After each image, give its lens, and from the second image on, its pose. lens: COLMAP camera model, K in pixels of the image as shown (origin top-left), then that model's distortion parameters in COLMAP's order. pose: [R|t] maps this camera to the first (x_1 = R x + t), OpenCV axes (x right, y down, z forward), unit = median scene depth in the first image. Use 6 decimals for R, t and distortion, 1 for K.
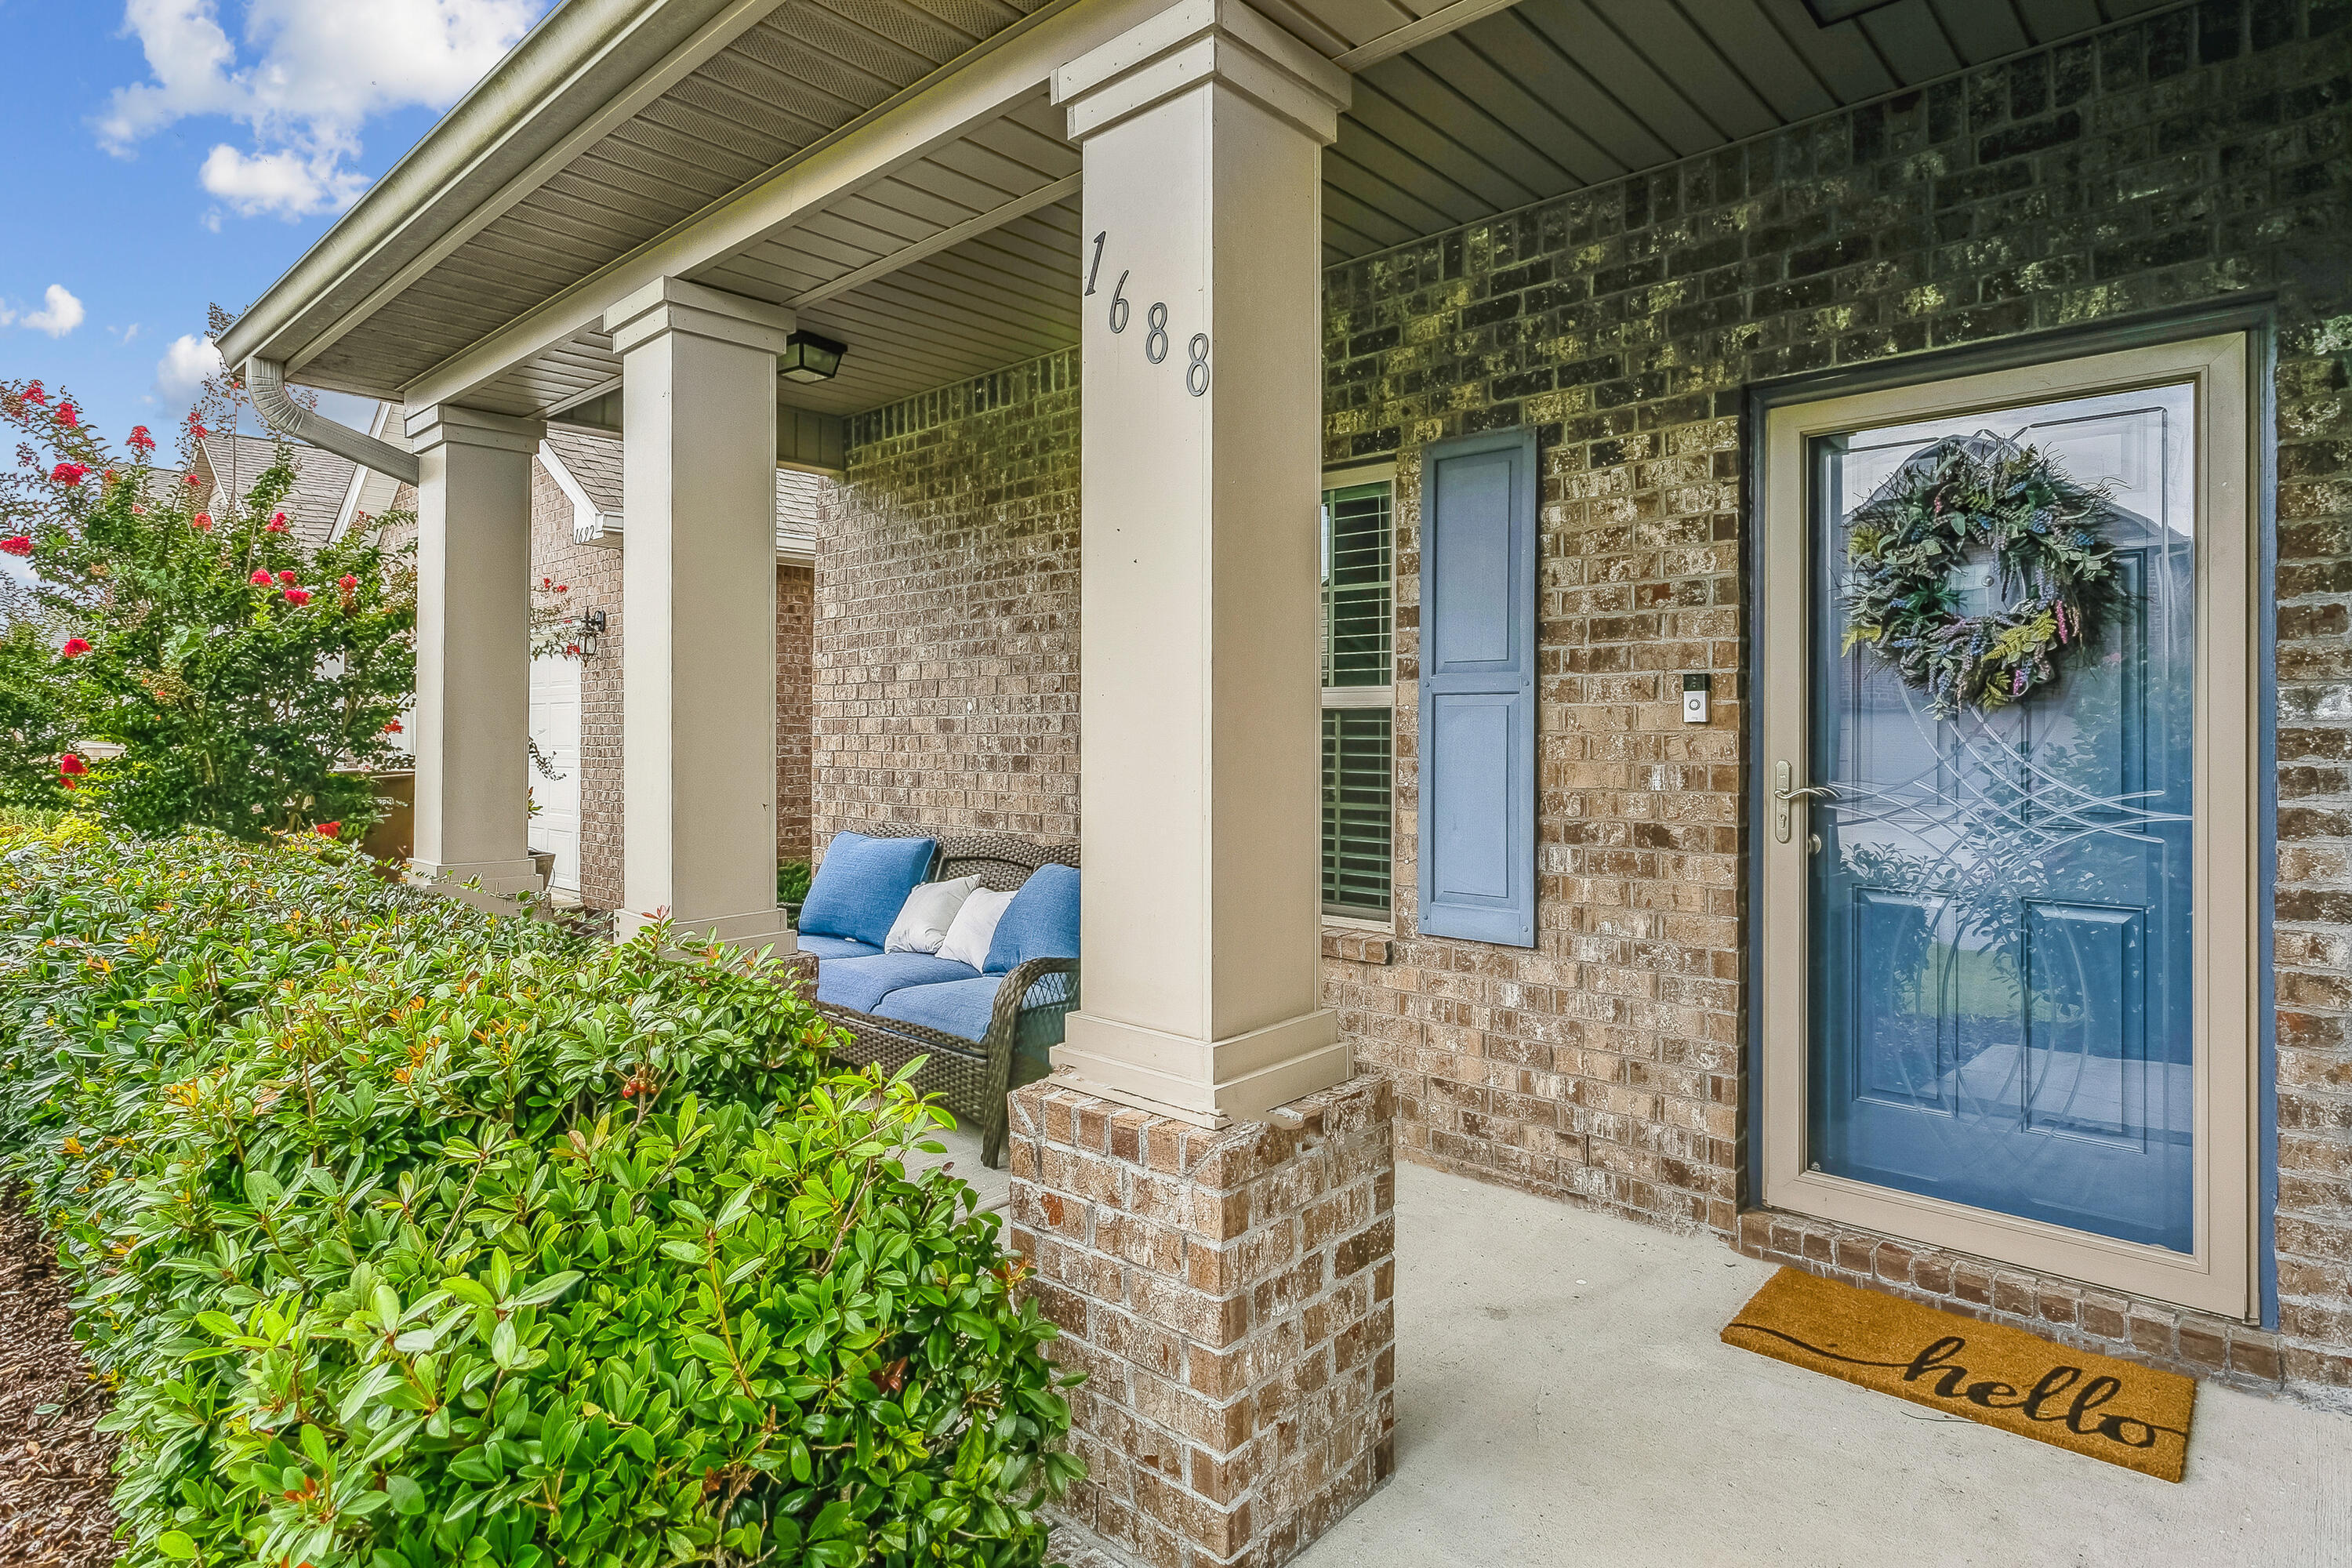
lens RADIAL K [[1264.5, 0, 1170.7], [0, 1264.5, 726.7], [0, 0, 1]] dist [0.024441, 0.000283]
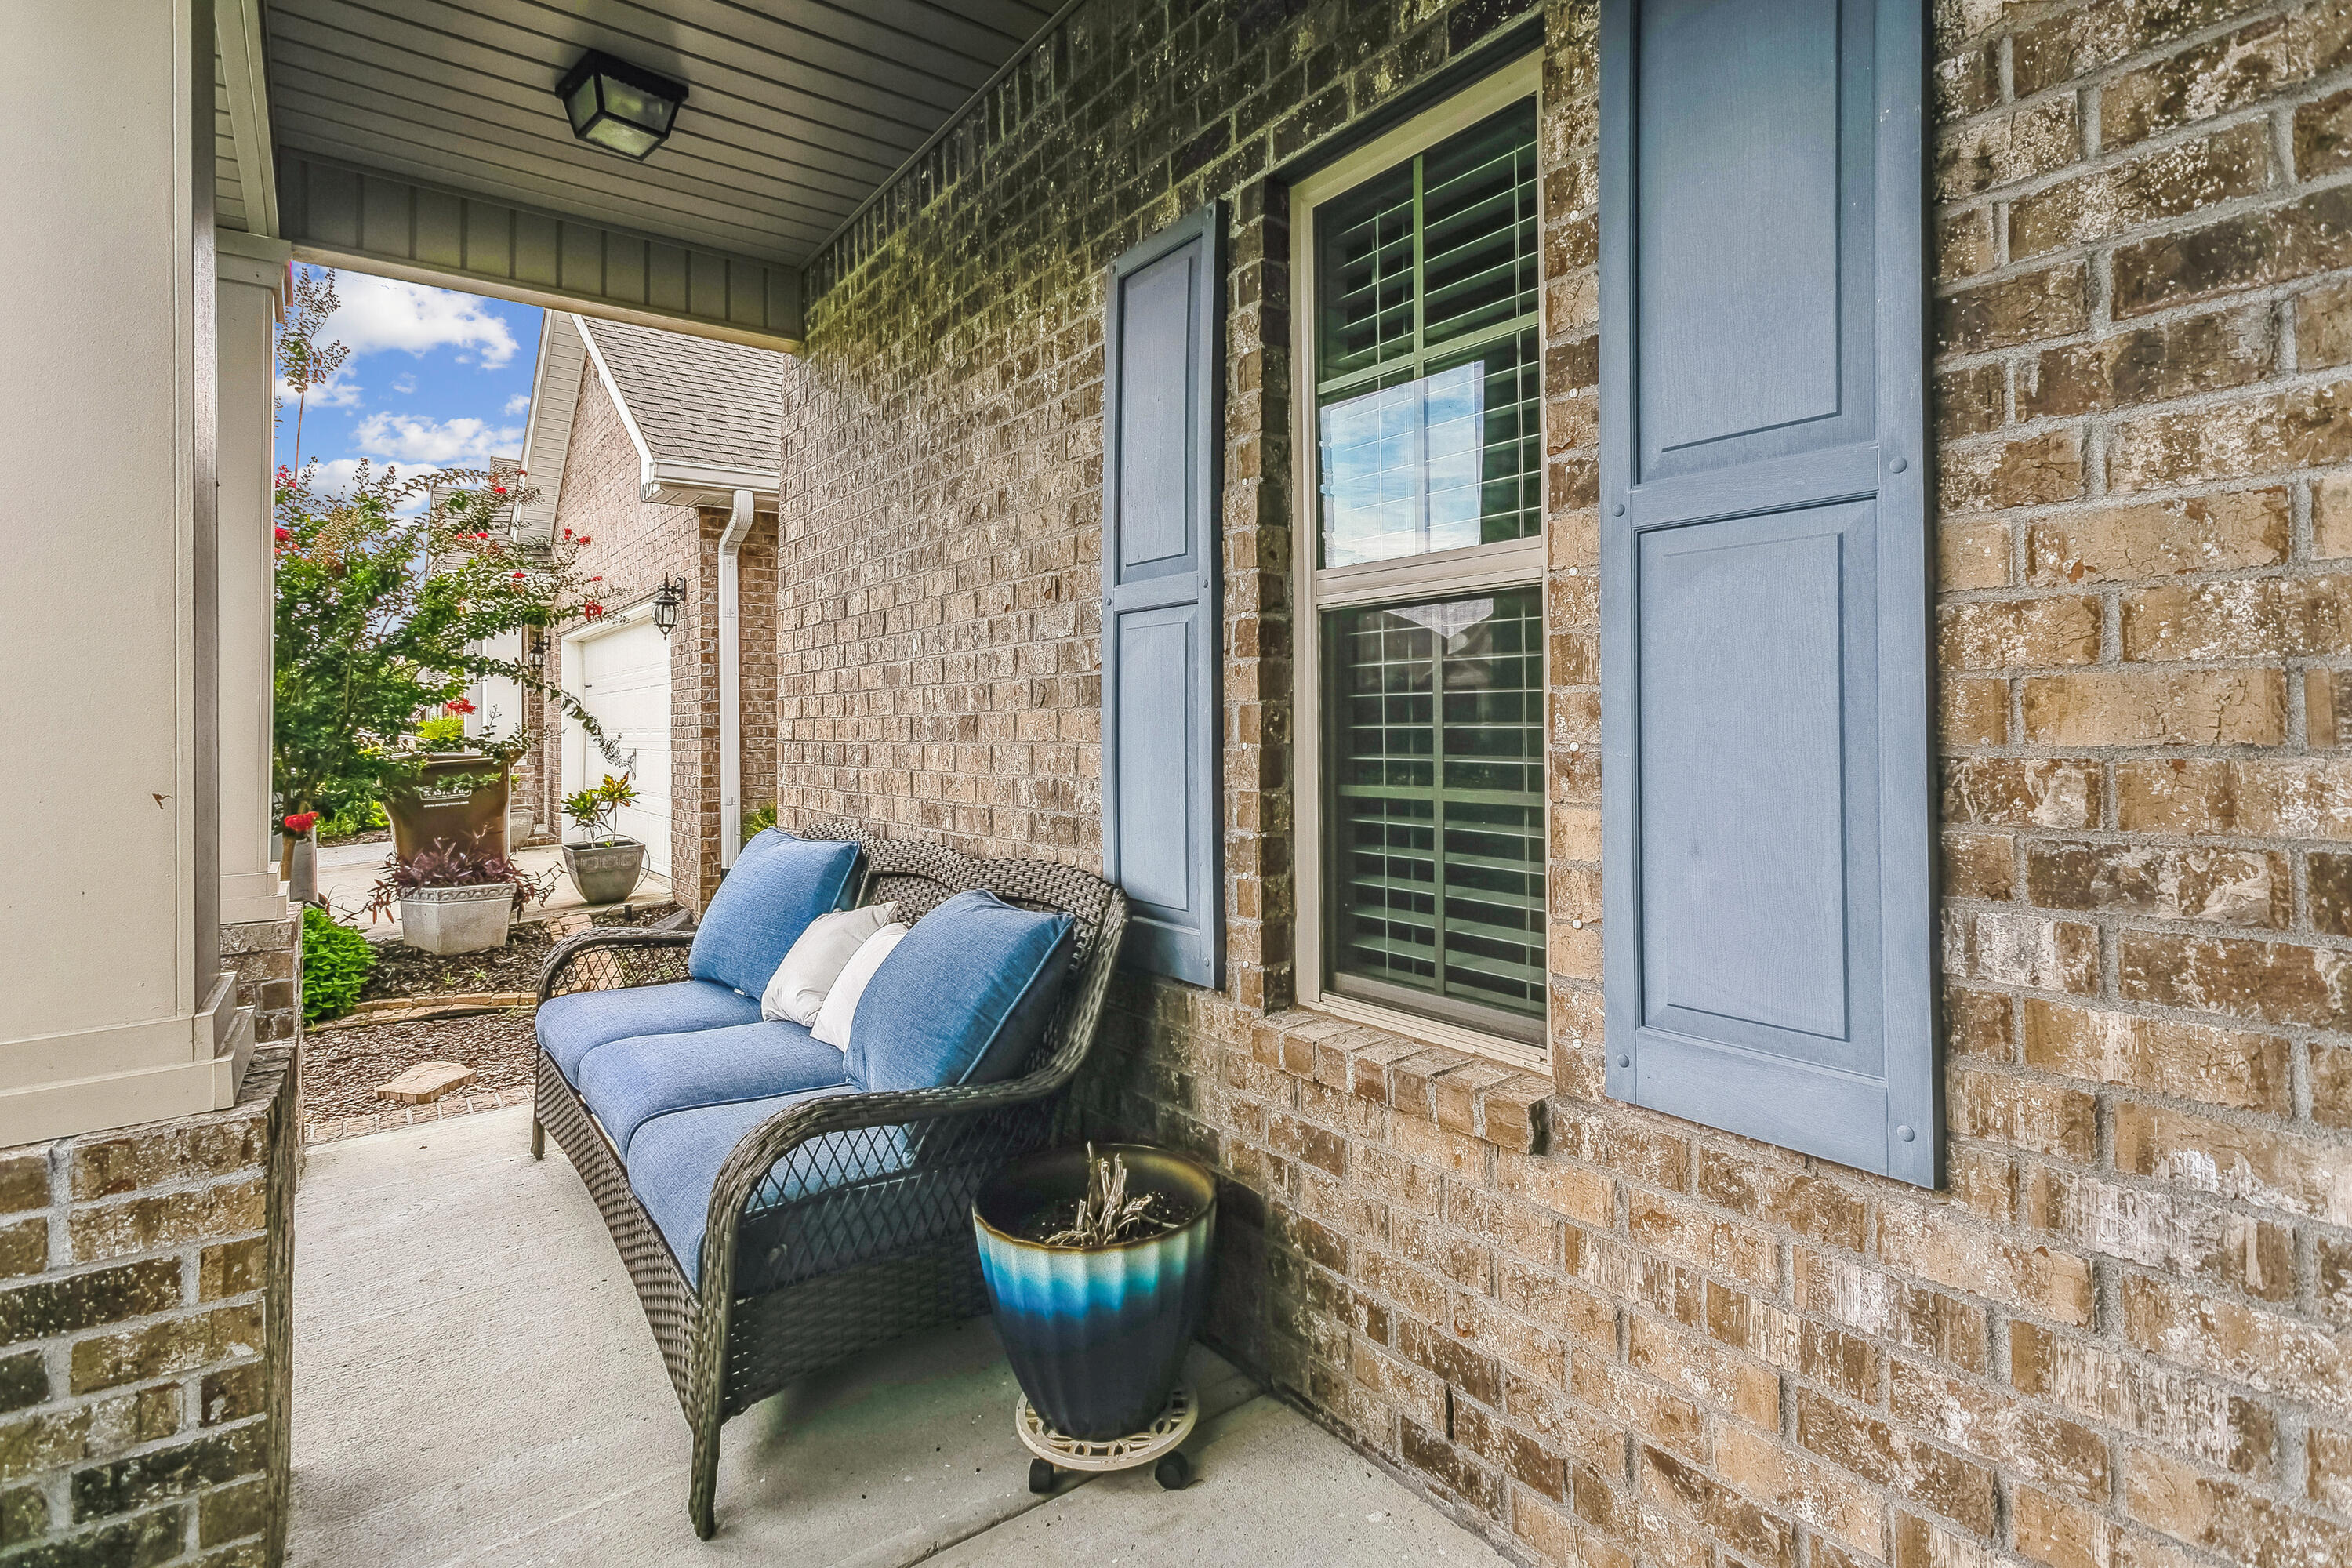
lens RADIAL K [[1143.5, 0, 1213.8], [0, 1143.5, 716.7], [0, 0, 1]] dist [0.015552, -0.000954]
pose [[0.988888, -0.013326, -0.148066, 0.124804], [0.013508, 0.999909, 0.000225, 0.034027], [0.148049, -0.002223, 0.988977, 0.604447]]
